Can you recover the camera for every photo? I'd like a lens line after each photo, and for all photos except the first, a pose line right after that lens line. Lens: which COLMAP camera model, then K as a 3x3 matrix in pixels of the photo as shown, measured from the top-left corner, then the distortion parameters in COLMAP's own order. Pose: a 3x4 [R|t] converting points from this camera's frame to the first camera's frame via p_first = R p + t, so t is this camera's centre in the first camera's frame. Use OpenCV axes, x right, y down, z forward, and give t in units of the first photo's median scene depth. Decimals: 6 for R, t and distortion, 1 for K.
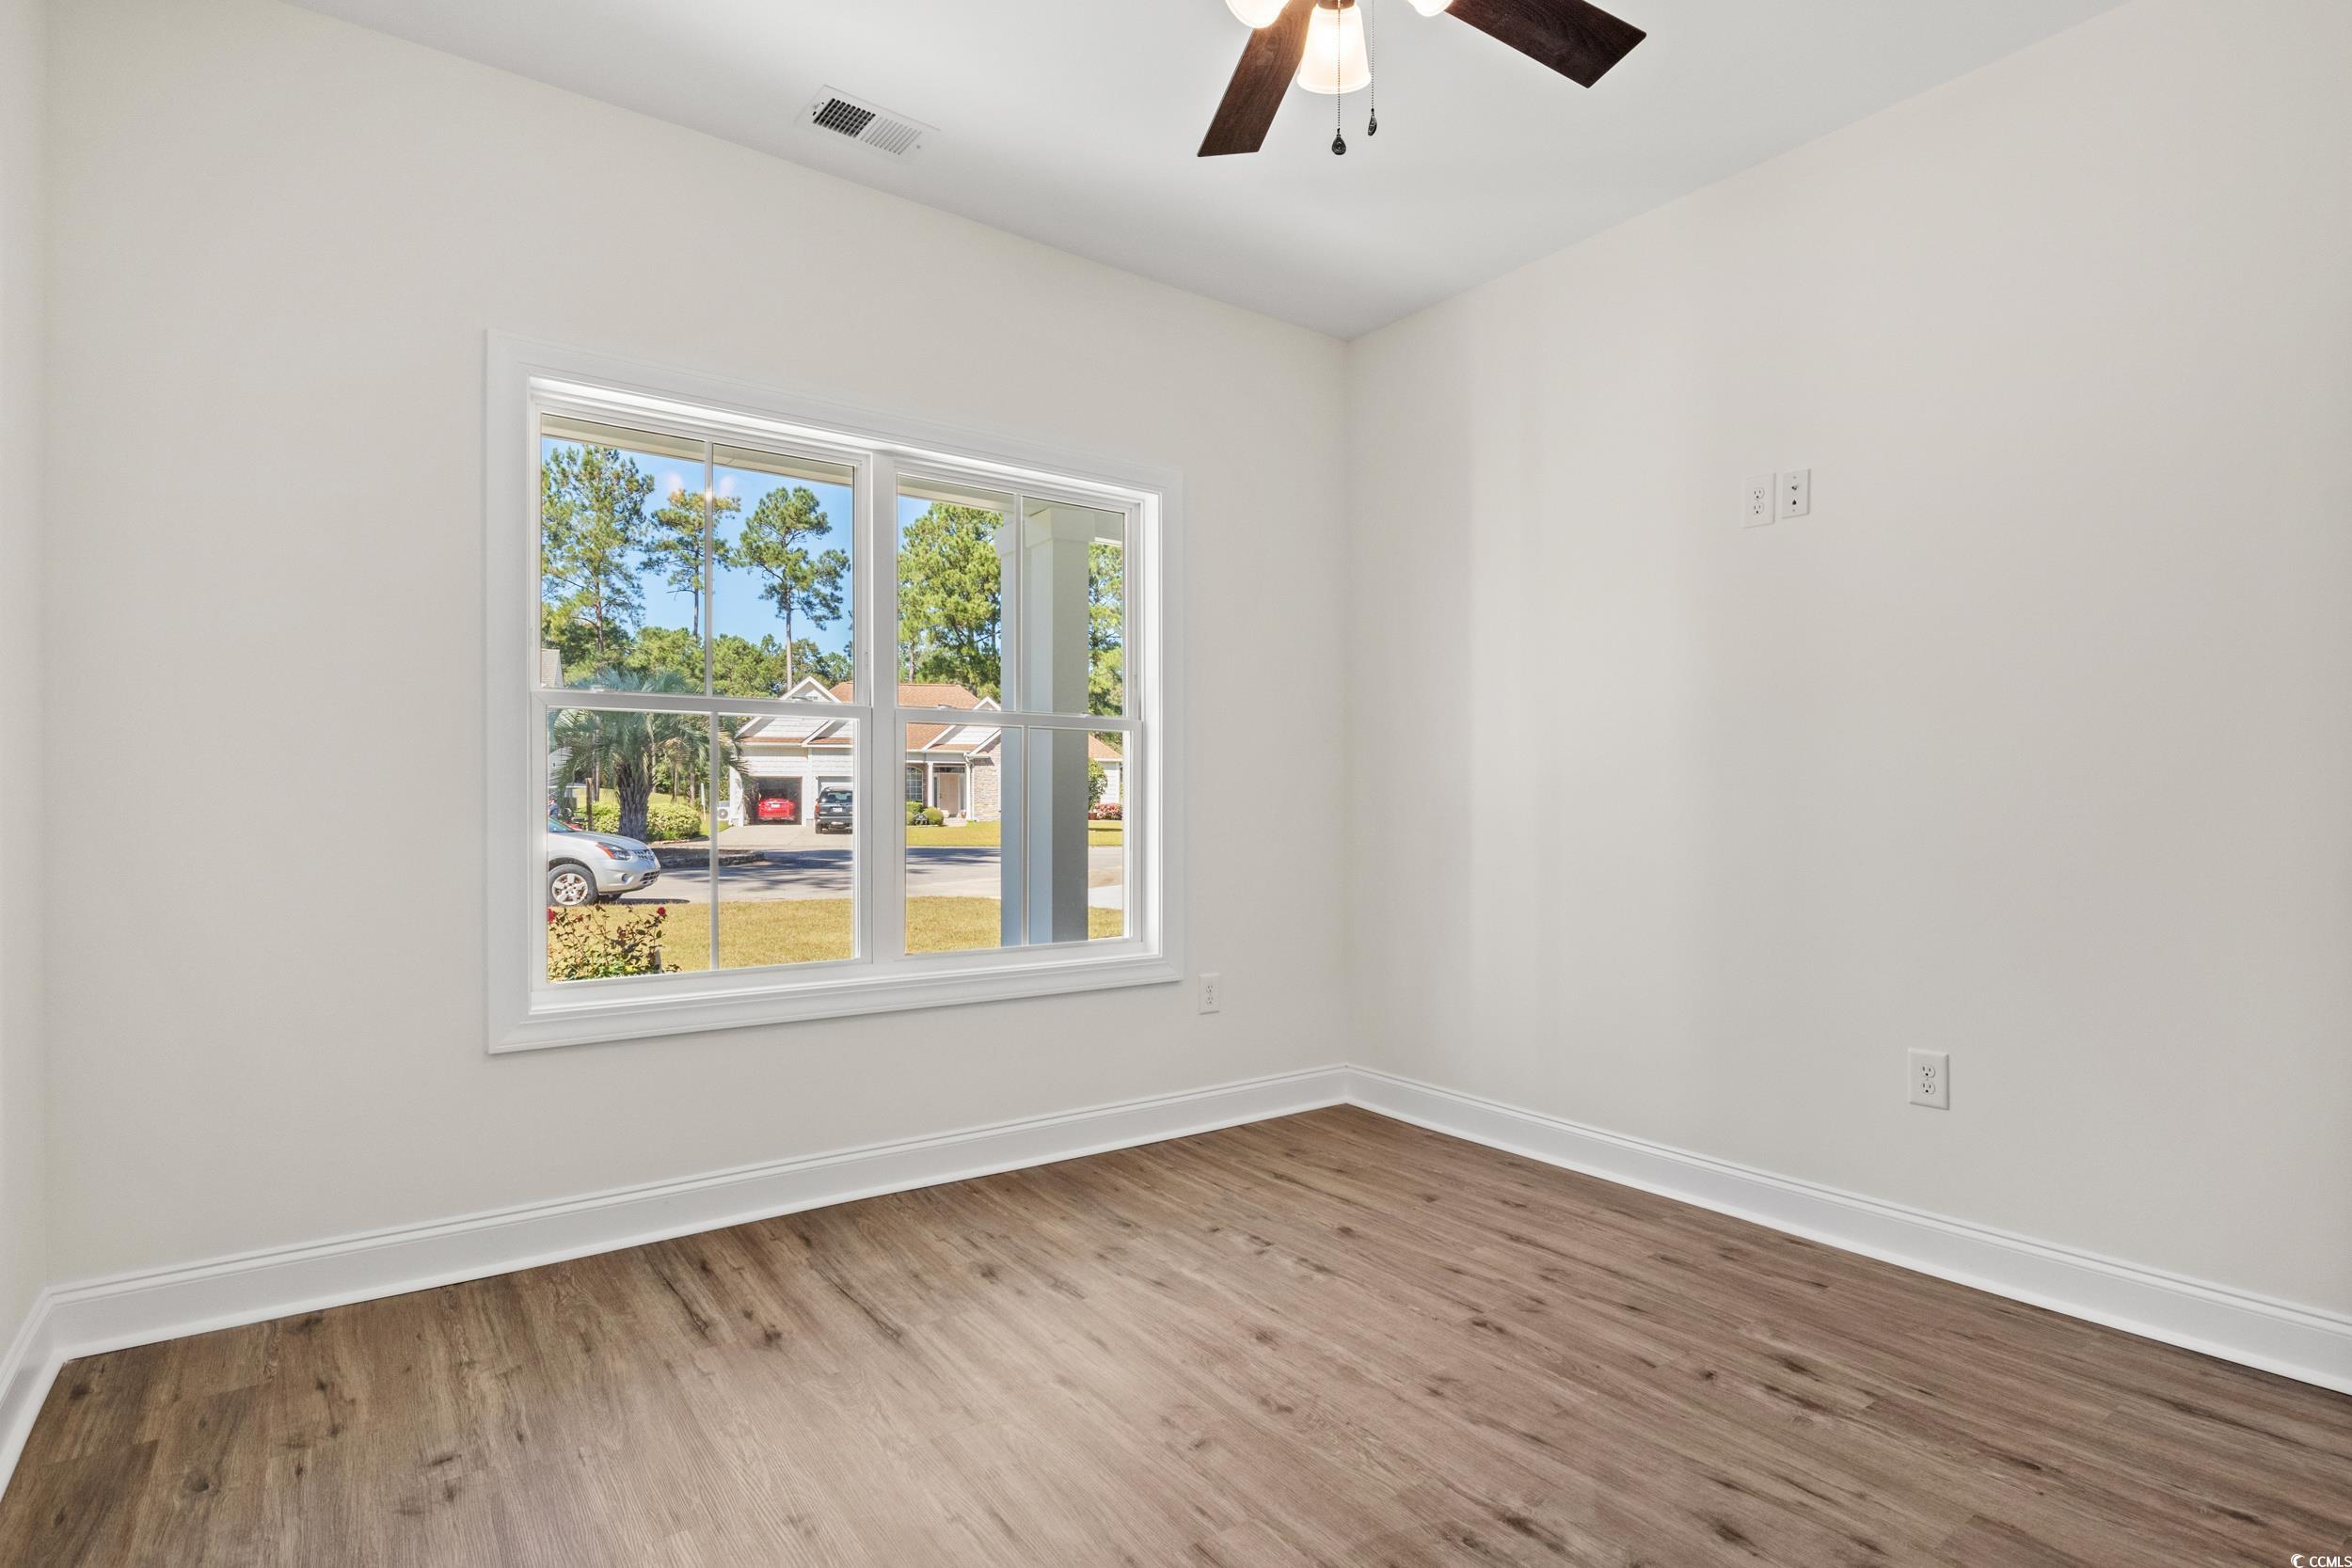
lens RADIAL K [[1164.3, 0, 1191.1], [0, 1164.3, 790.7], [0, 0, 1]] dist [-0.004261, -0.001748]
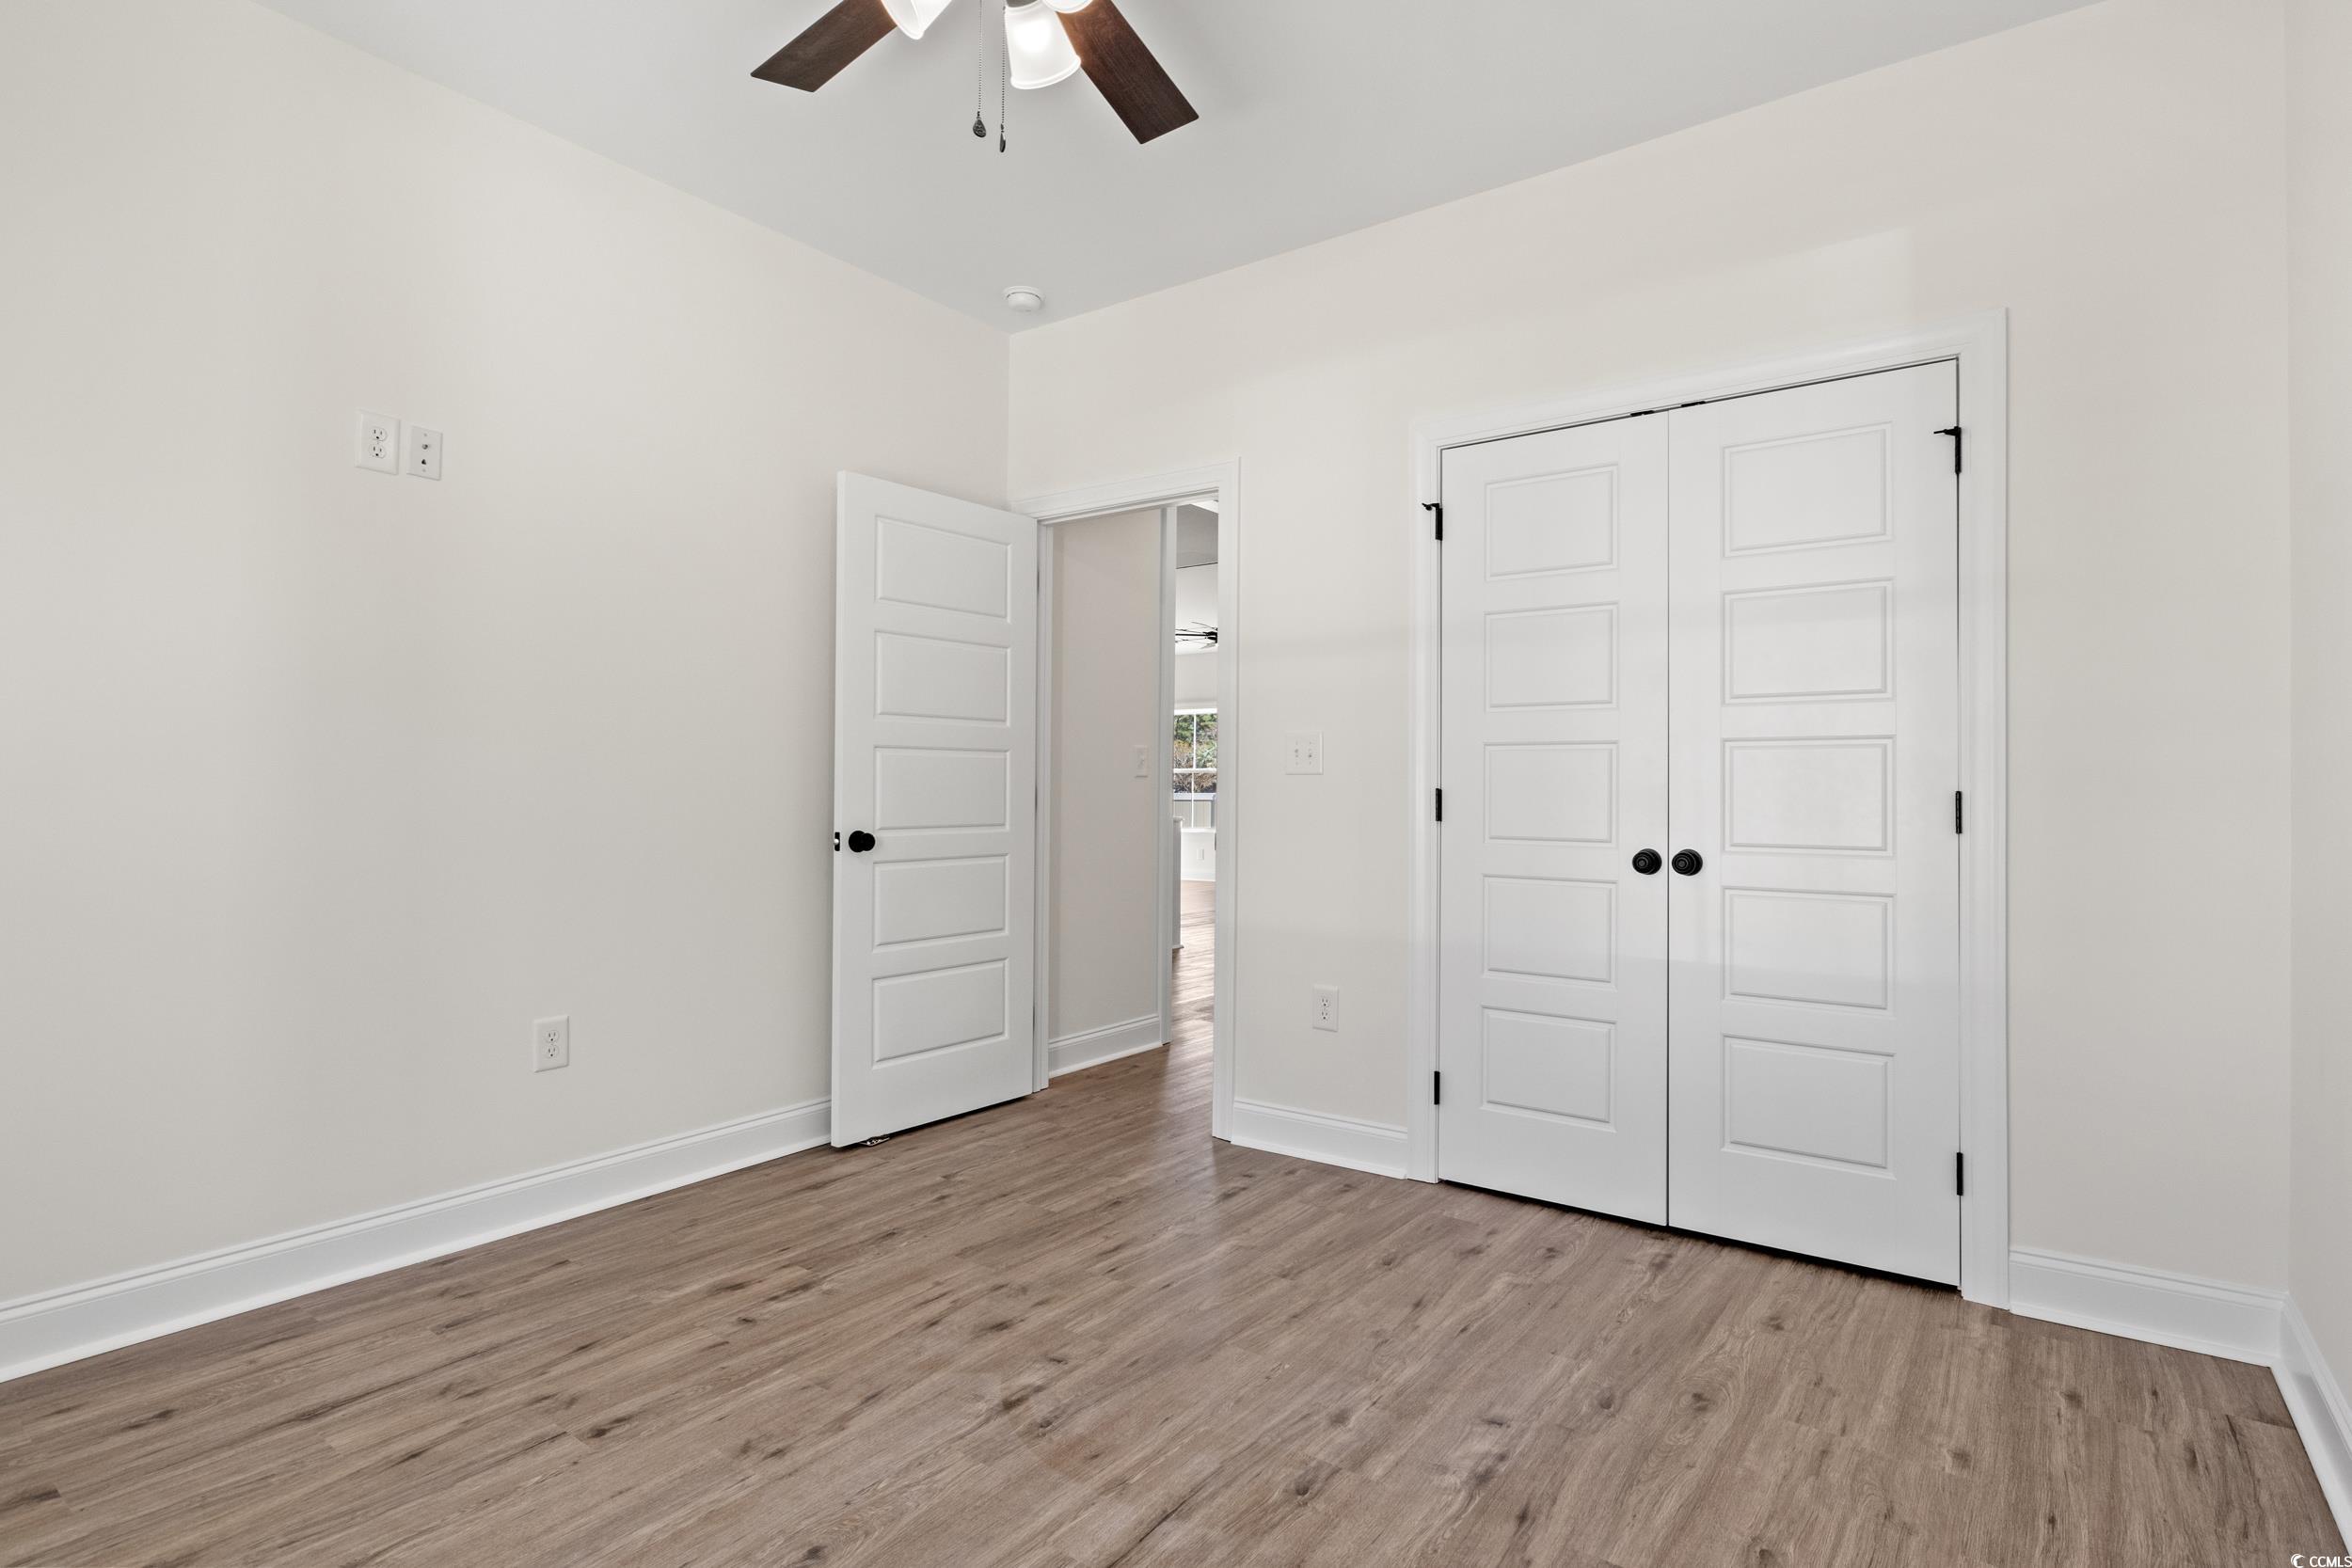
lens RADIAL K [[1234.7, 0, 1129.3], [0, 1234.7, 758.5], [0, 0, 1]] dist [0.002965, -0.001855]
pose [[-0.289701, 0.020336, 0.956901, -0.735951], [-0.017885, 0.999485, -0.026656, 0.002579], [-0.956950, -0.024837, -0.289188, 0.956349]]
